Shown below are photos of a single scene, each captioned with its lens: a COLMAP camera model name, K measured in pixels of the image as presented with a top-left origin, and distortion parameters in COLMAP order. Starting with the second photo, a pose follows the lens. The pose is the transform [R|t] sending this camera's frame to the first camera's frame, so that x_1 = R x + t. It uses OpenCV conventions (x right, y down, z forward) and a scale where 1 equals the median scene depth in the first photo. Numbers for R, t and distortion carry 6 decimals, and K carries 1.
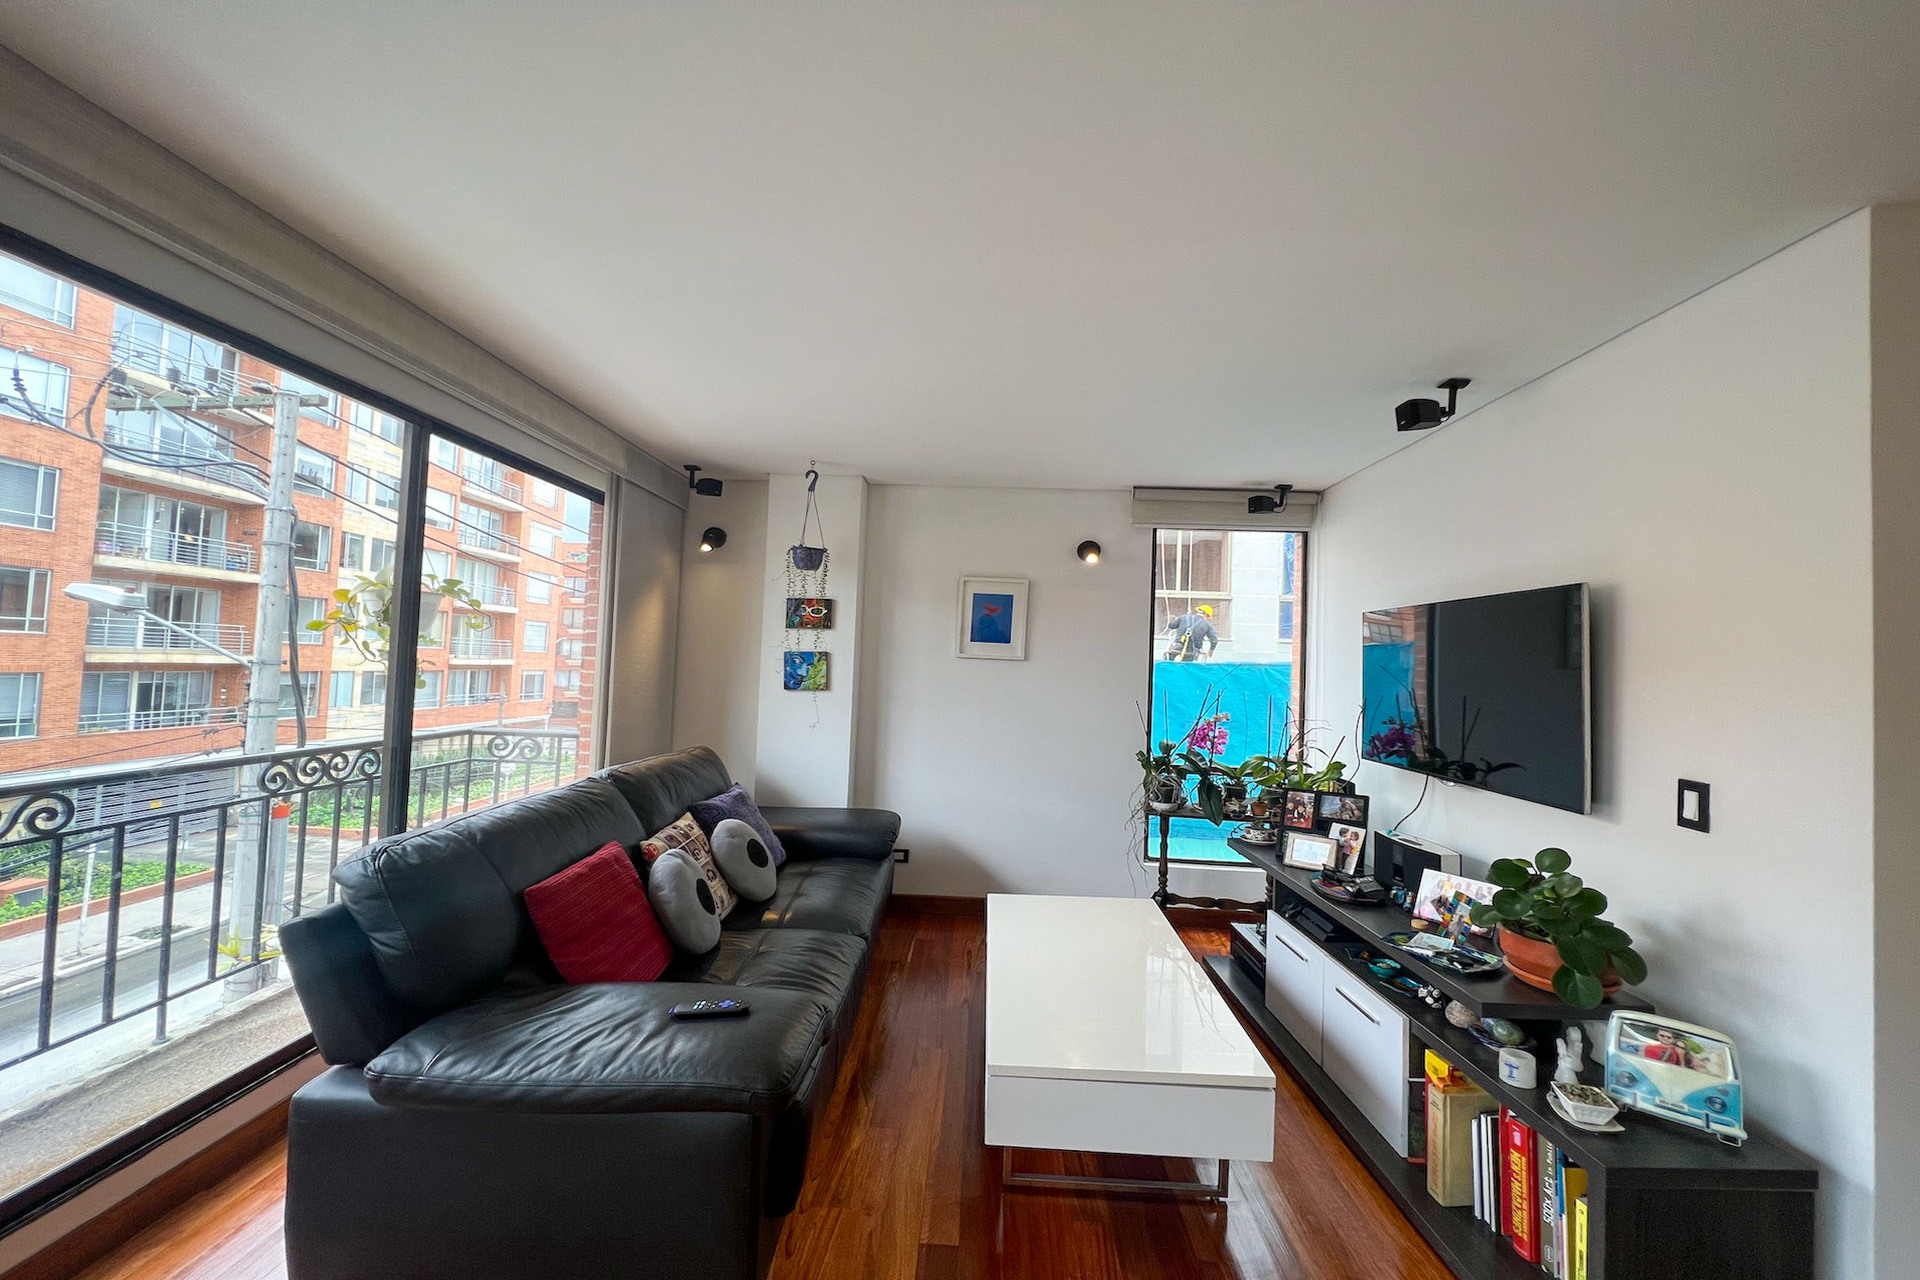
lens RADIAL K [[774.4, 0, 960.0], [0, 774.4, 640.0], [0, 0, 1]] dist [-0.001239, -0.000052]
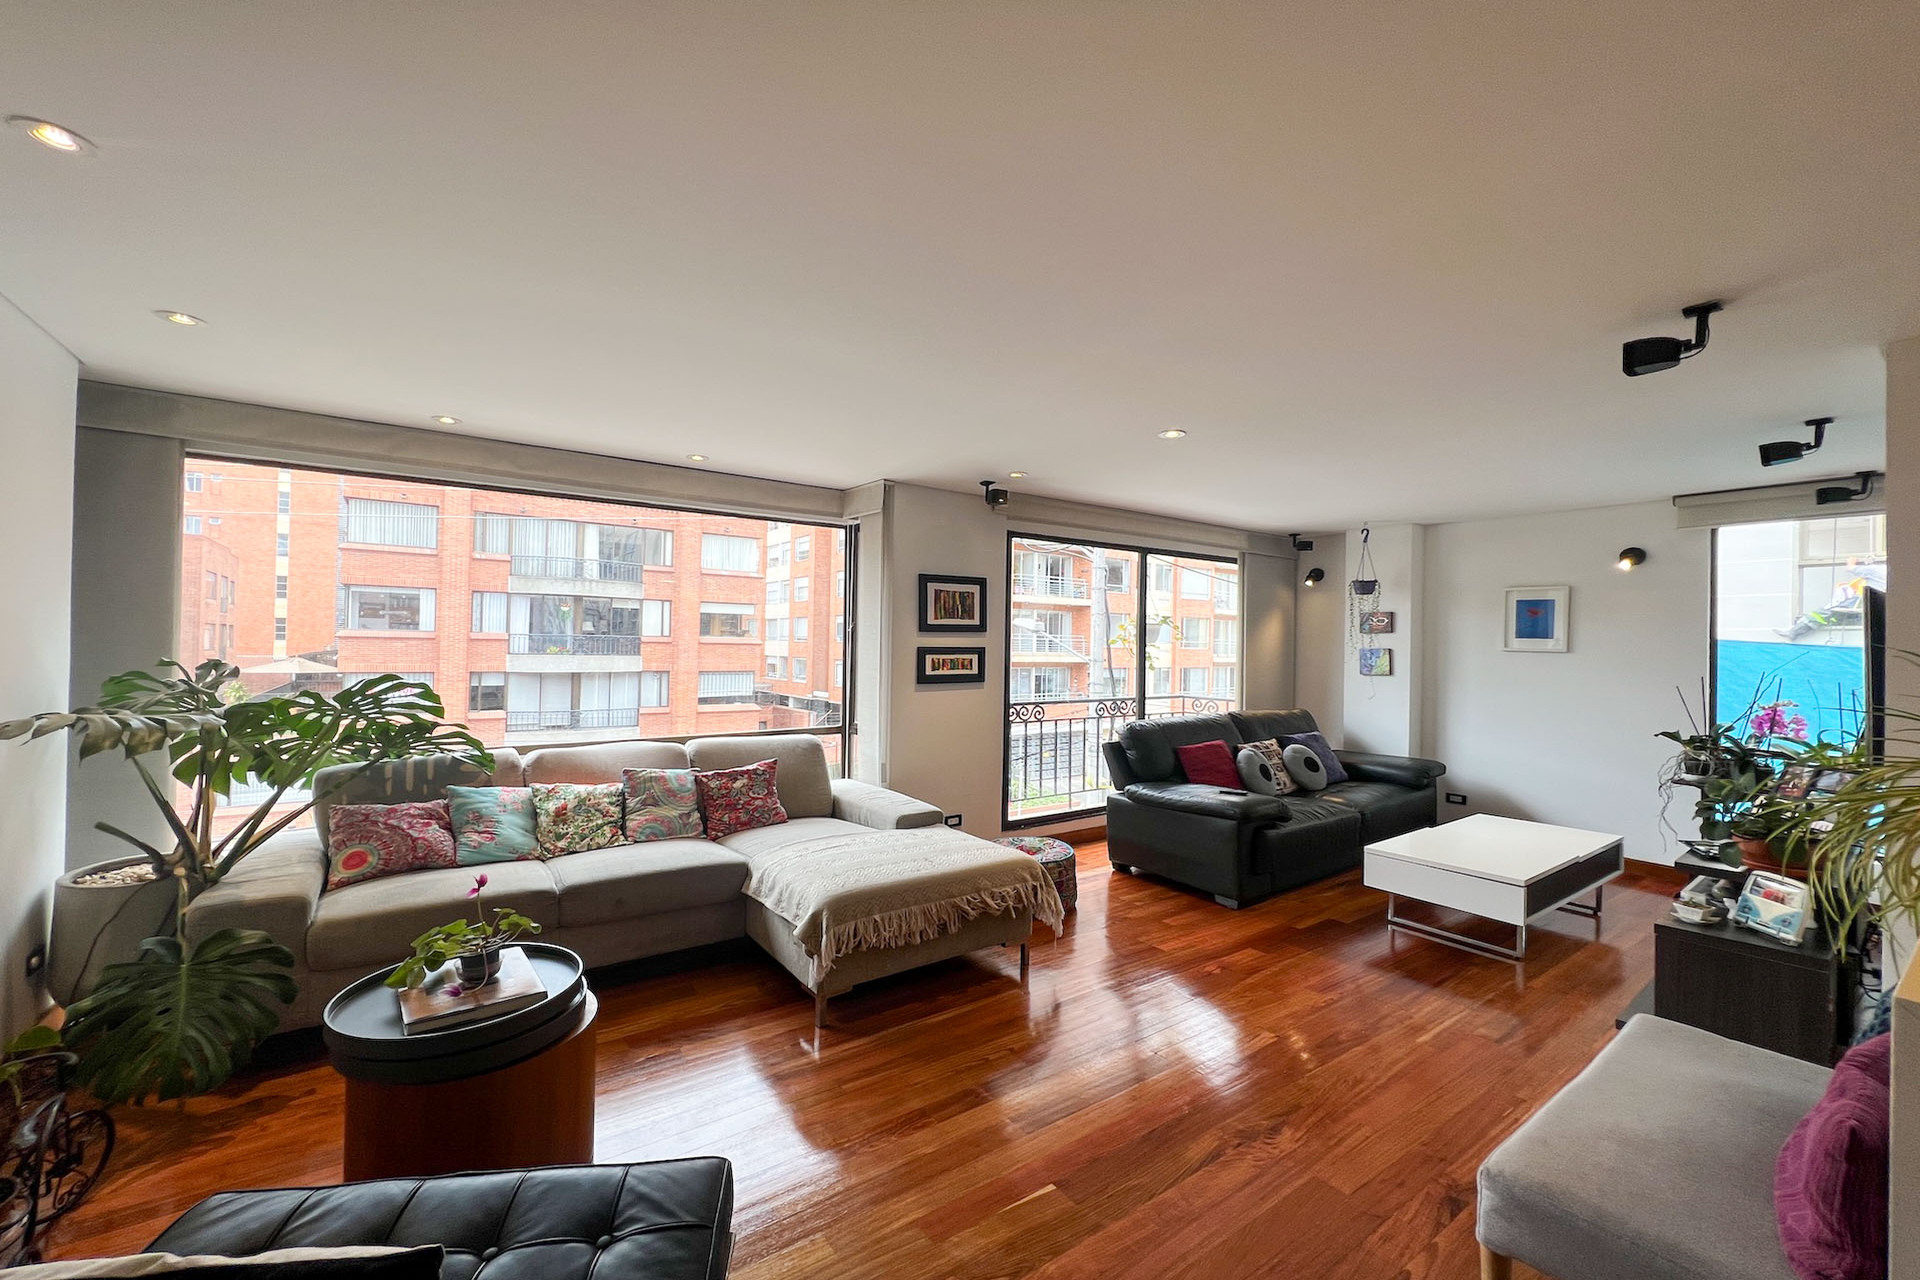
lens RADIAL K [[772.8, 0, 955.2], [0, 772.8, 642.5], [0, 0, 1]] dist [-0.000397, 0.000060]
pose [[0.611468, -0.026249, -0.790834, 0.481306], [0.031303, 0.999470, -0.008971, -0.008459], [0.790650, -0.019270, 0.611965, -0.533841]]
